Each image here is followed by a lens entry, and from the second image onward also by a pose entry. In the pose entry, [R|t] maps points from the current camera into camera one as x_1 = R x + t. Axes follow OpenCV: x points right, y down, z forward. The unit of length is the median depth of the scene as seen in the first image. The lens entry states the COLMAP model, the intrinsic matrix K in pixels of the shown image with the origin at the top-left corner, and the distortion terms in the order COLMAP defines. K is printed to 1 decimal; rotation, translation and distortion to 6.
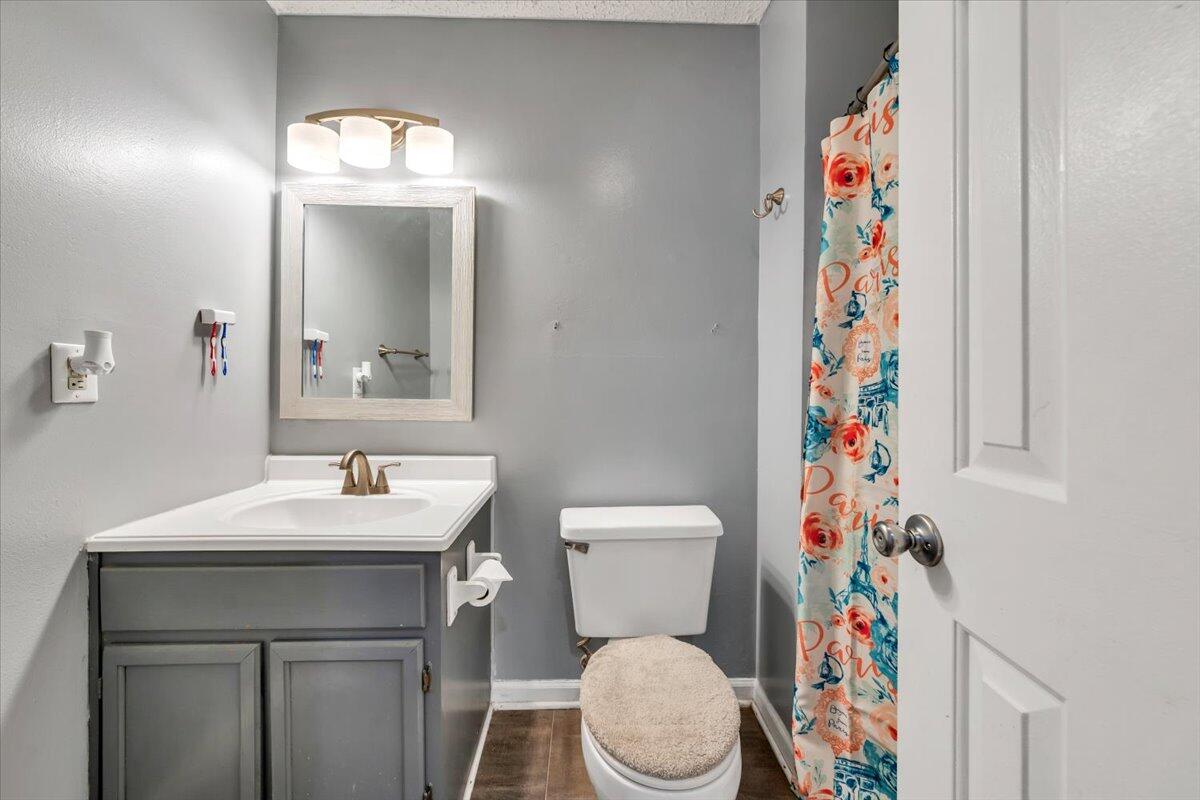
lens RADIAL K [[415.8, 0, 600.0], [0, 415.8, 400.0], [0, 0, 1]] dist [0.000496, -0.000146]
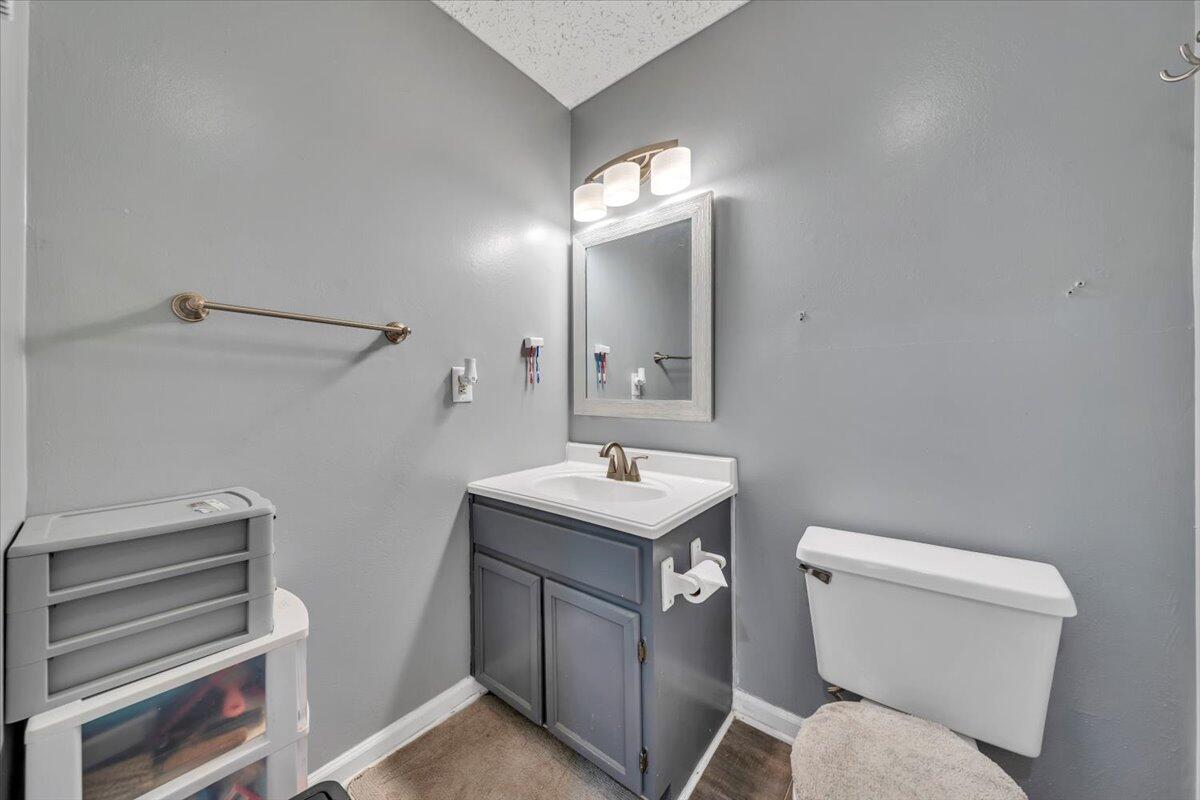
lens RADIAL K [[412.2, 0, 595.3], [0, 412.2, 400.3], [0, 0, 1]] dist [-0.000178, 0.000030]
pose [[0.759635, 0.001013, -0.650348, 0.144601], [-0.002056, 0.999998, -0.000844, -0.000182], [0.650346, 0.001979, 0.759636, 0.055511]]
